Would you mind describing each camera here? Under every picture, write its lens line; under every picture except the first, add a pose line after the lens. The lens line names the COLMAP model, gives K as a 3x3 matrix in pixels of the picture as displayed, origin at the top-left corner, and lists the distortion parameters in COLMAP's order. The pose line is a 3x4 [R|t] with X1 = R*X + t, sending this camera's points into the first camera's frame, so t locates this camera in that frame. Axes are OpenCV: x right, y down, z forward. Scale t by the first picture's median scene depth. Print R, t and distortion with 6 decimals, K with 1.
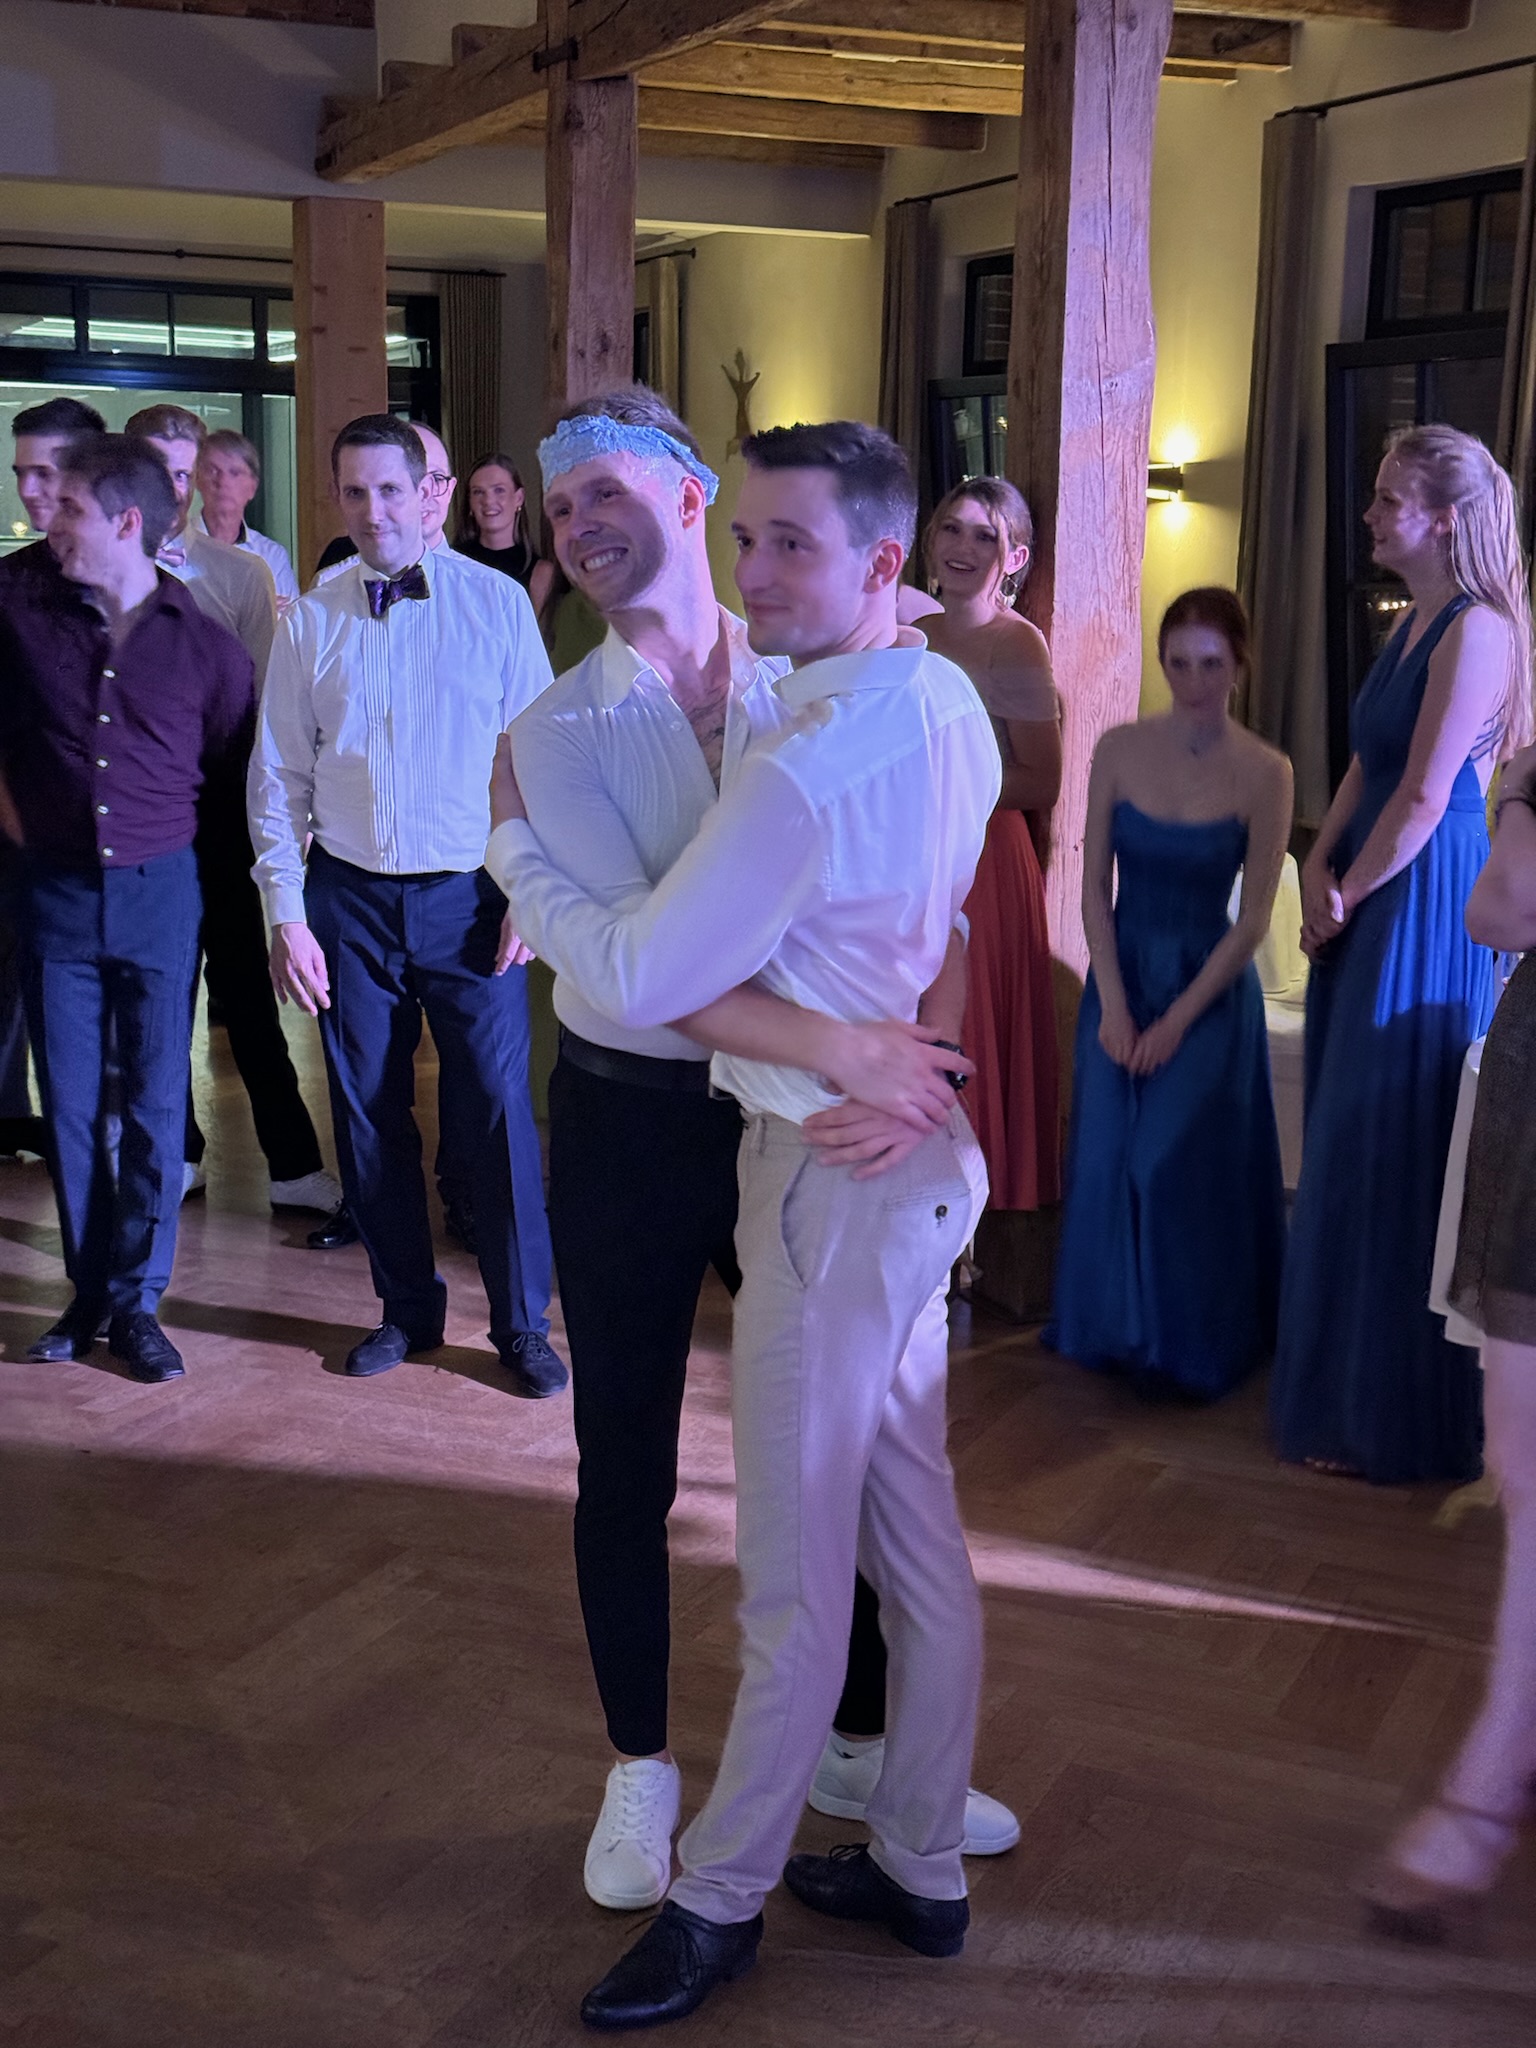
lens RADIAL K [[2870.2, 0, 768.0], [0, 2870.2, 1024.0], [0, 0, 1]] dist [0.246305, -0.623212]
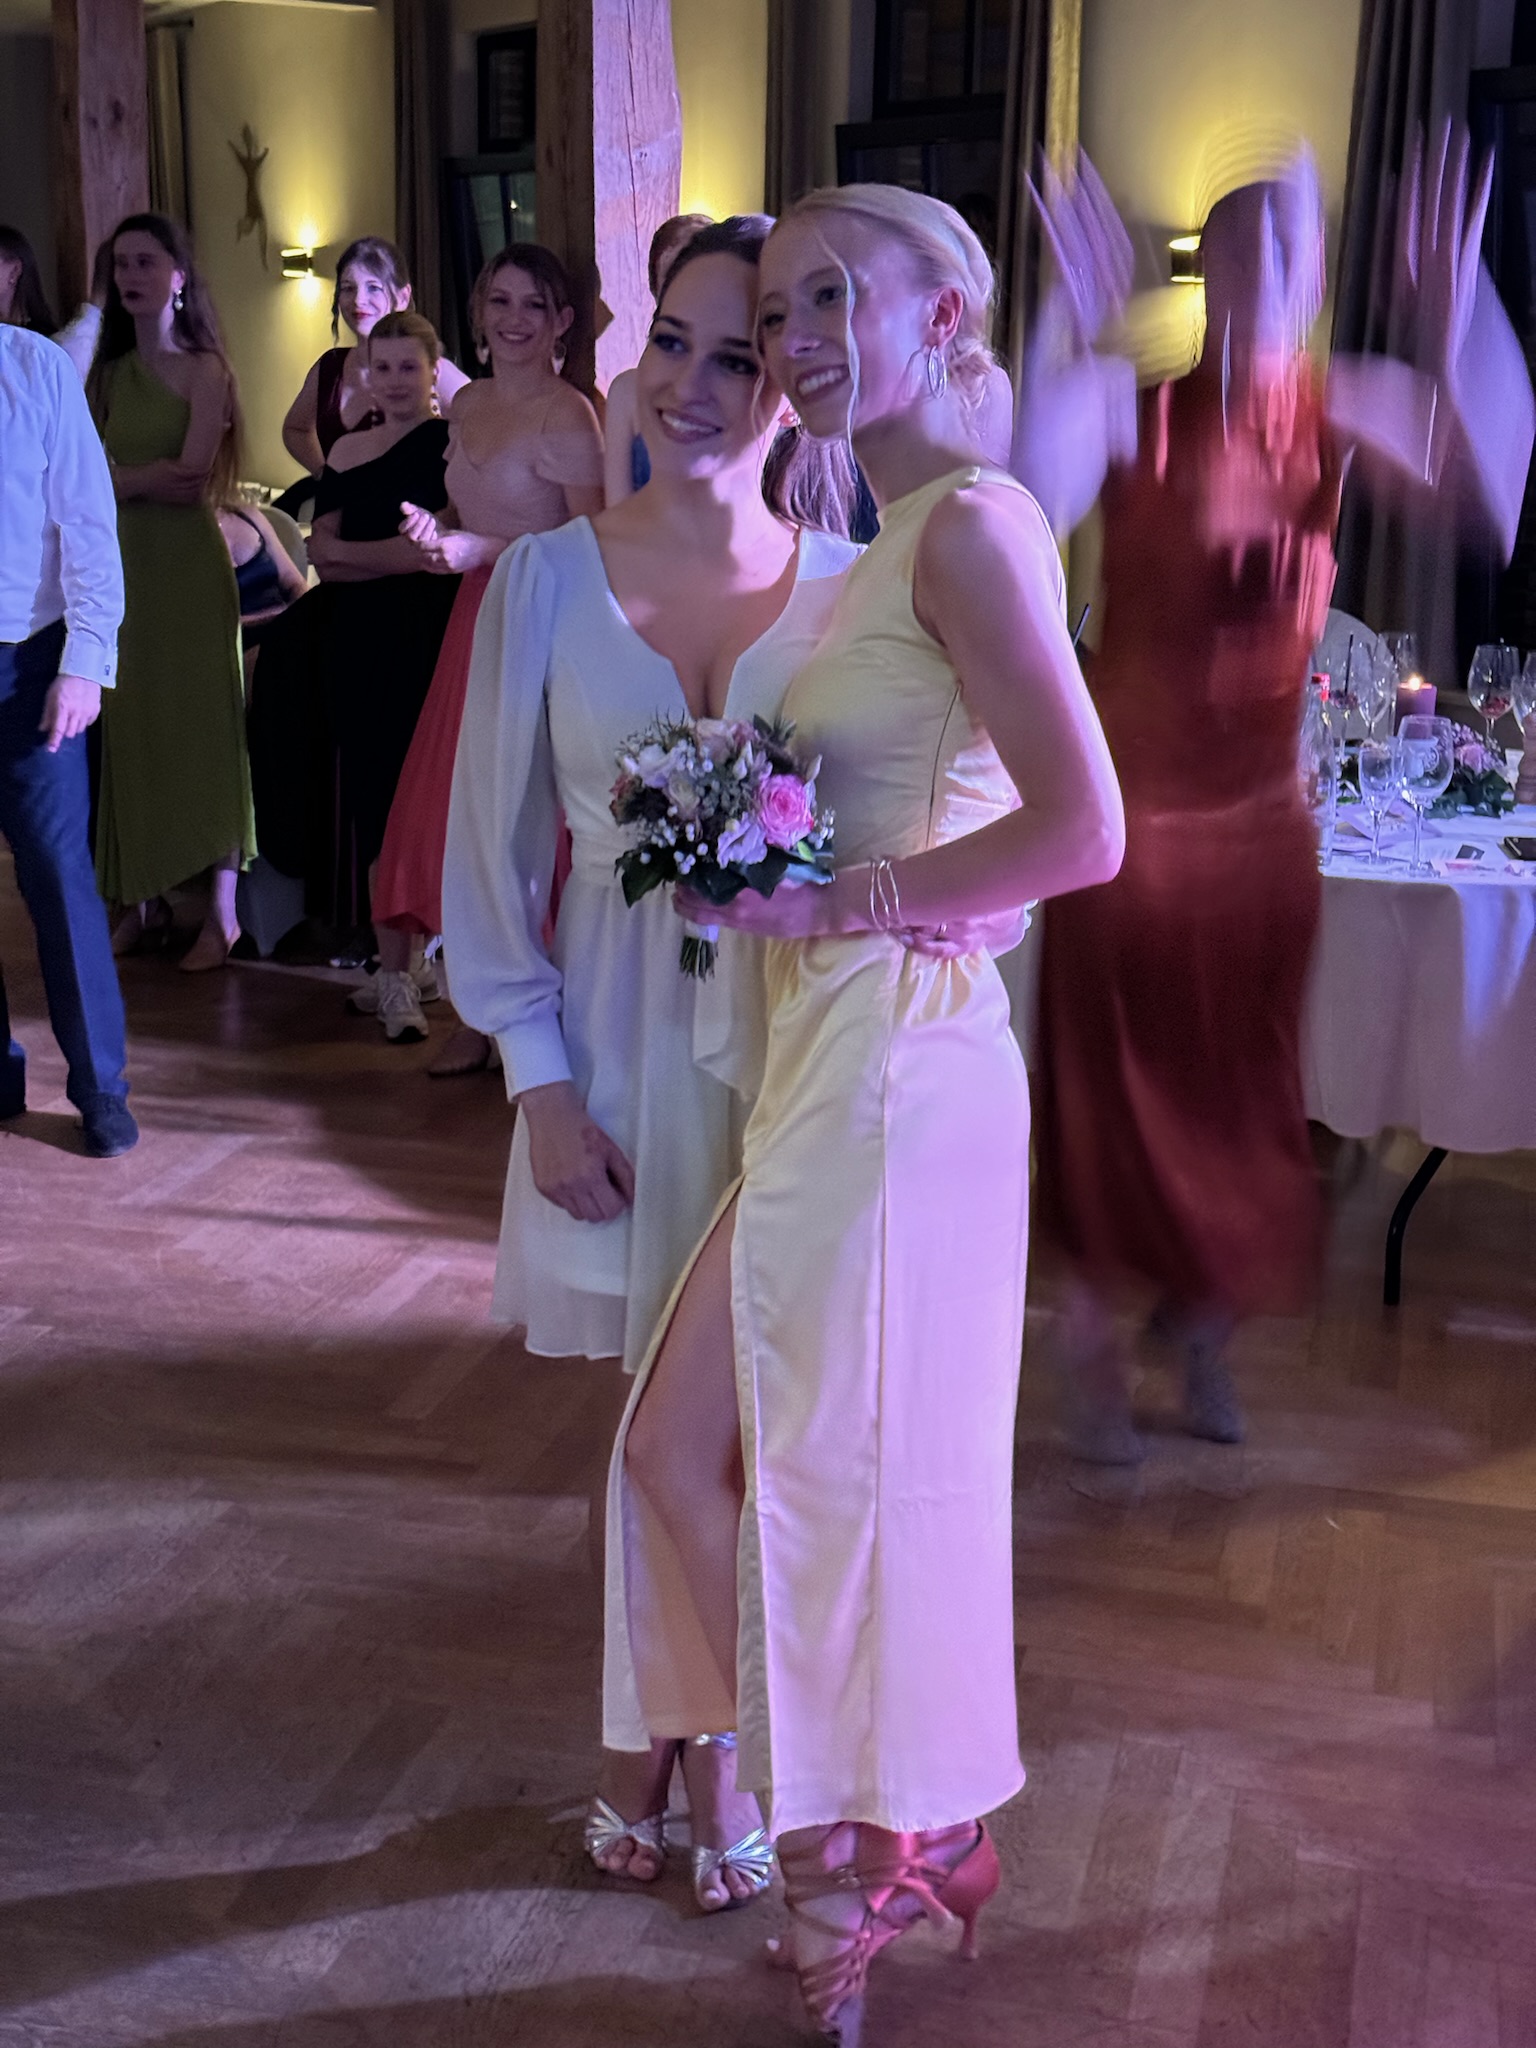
lens RADIAL K [[2870.2, 0, 768.0], [0, 2870.2, 1024.0], [0, 0, 1]] dist [0.246305, -0.623212]
pose [[0.986187, -0.043491, 0.159821, -0.011300], [0.032782, 0.997075, 0.069044, 0.012303], [-0.162357, -0.062851, 0.984728, -0.033567]]
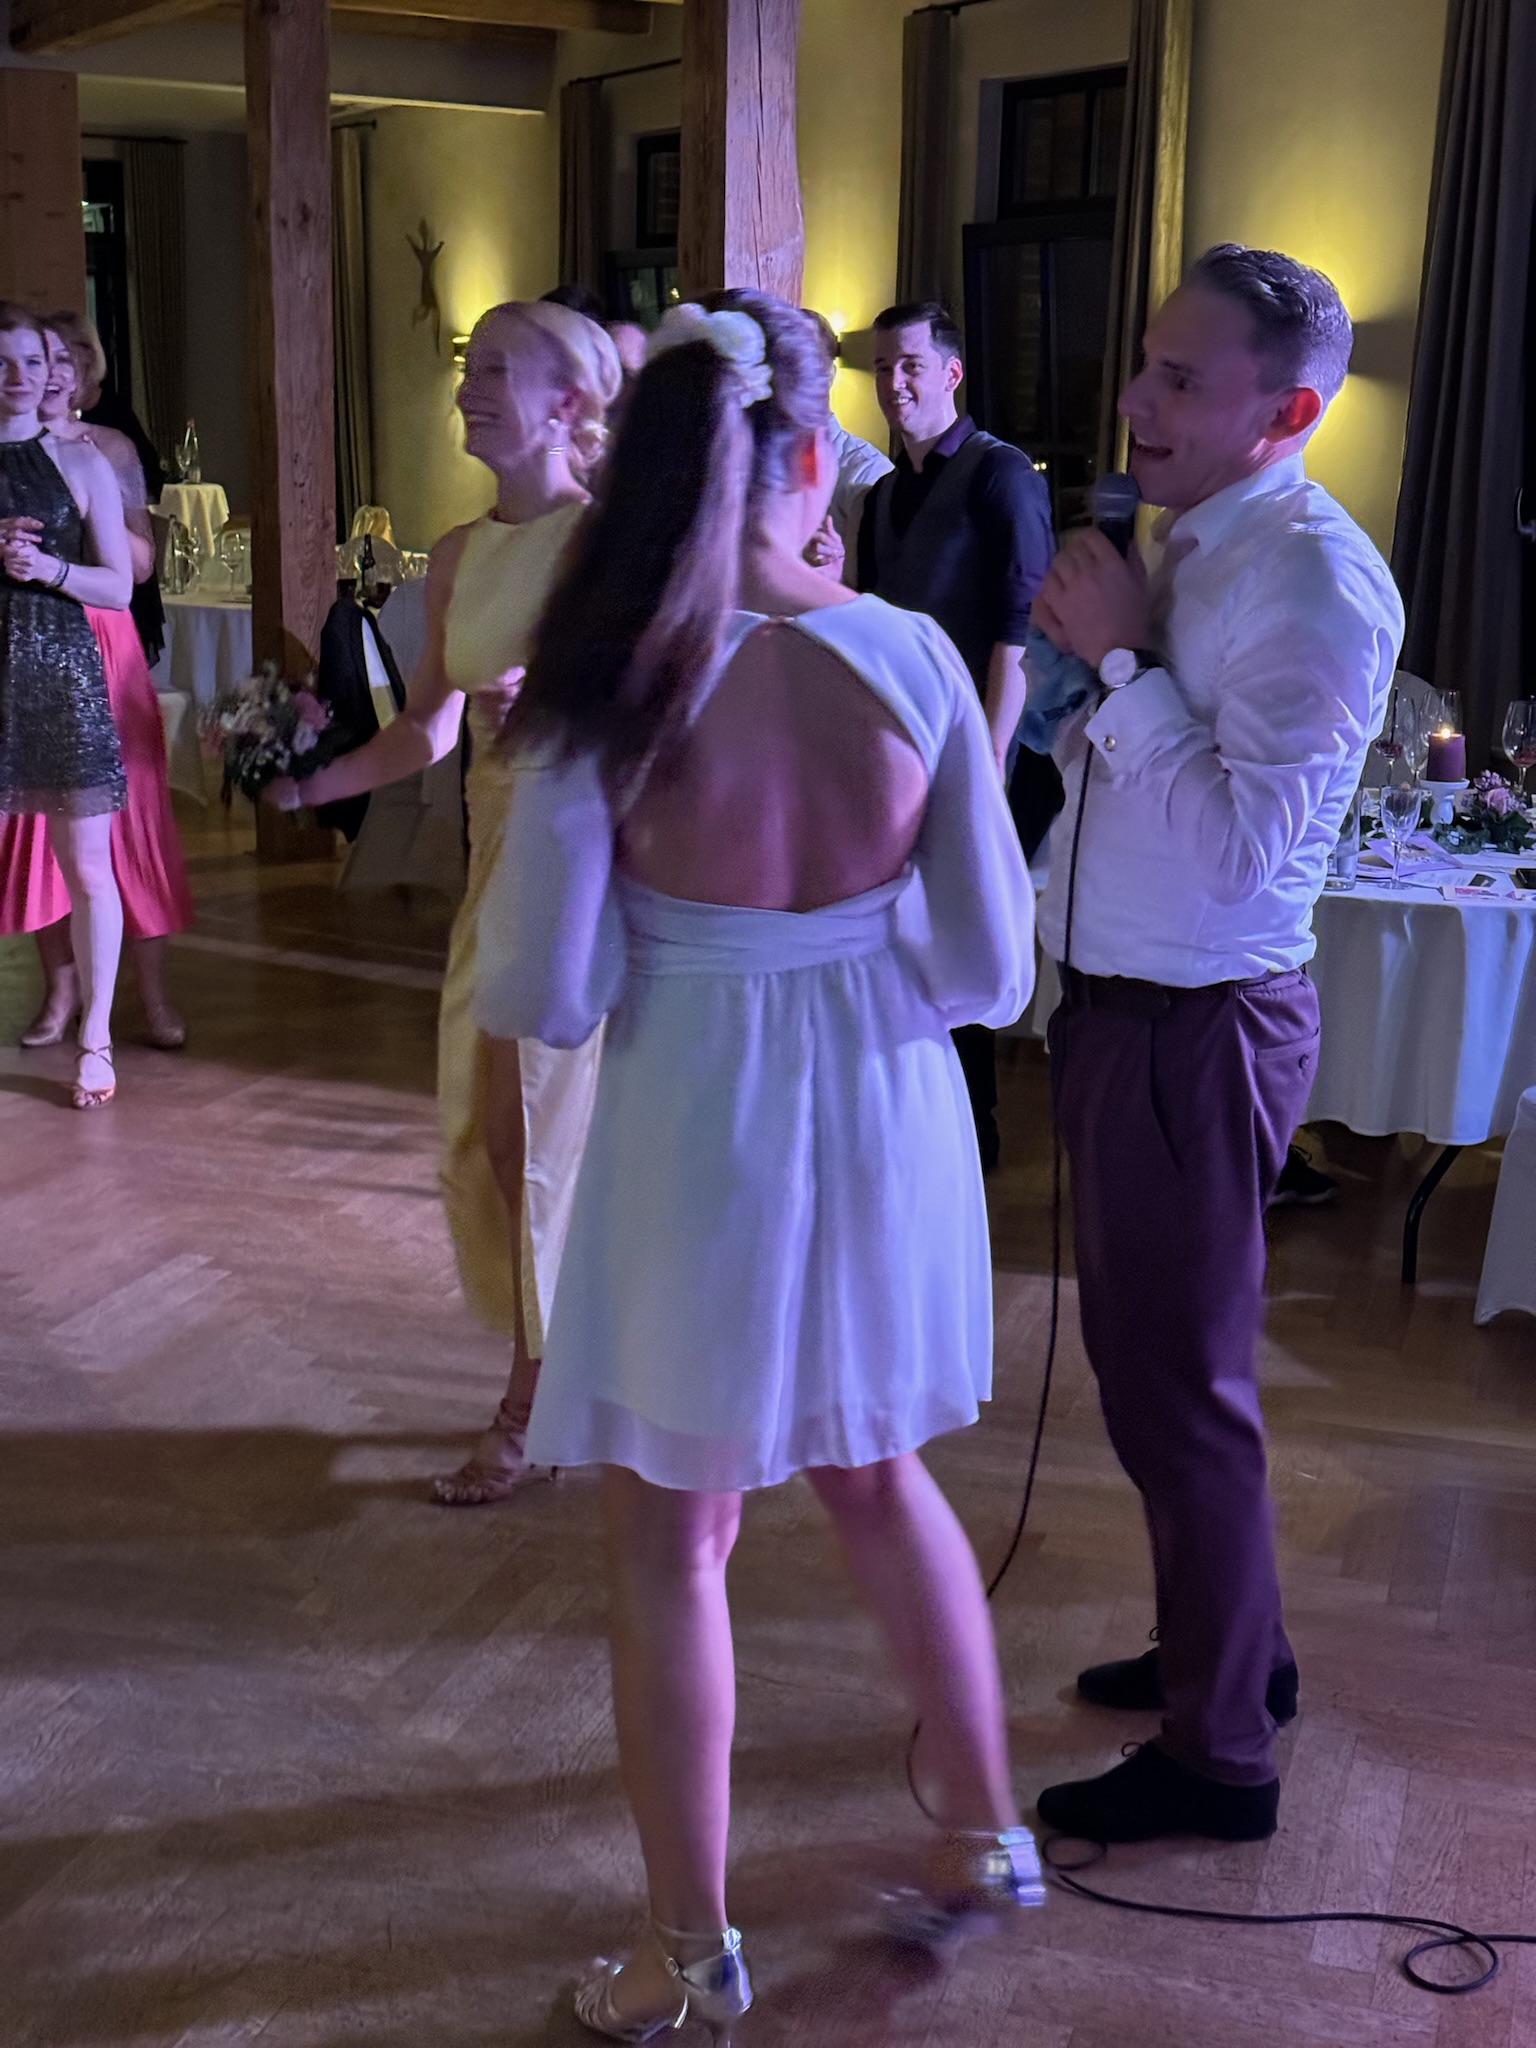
lens RADIAL K [[2869.4, 0, 772.8], [0, 2869.4, 1047.9], [0, 0, 1]] dist [0.225949, -0.559906]
pose [[0.993787, -0.024136, 0.108650, -0.008965], [0.018732, 0.998549, 0.050487, 0.024123], [-0.109711, -0.048138, 0.992797, -0.112755]]
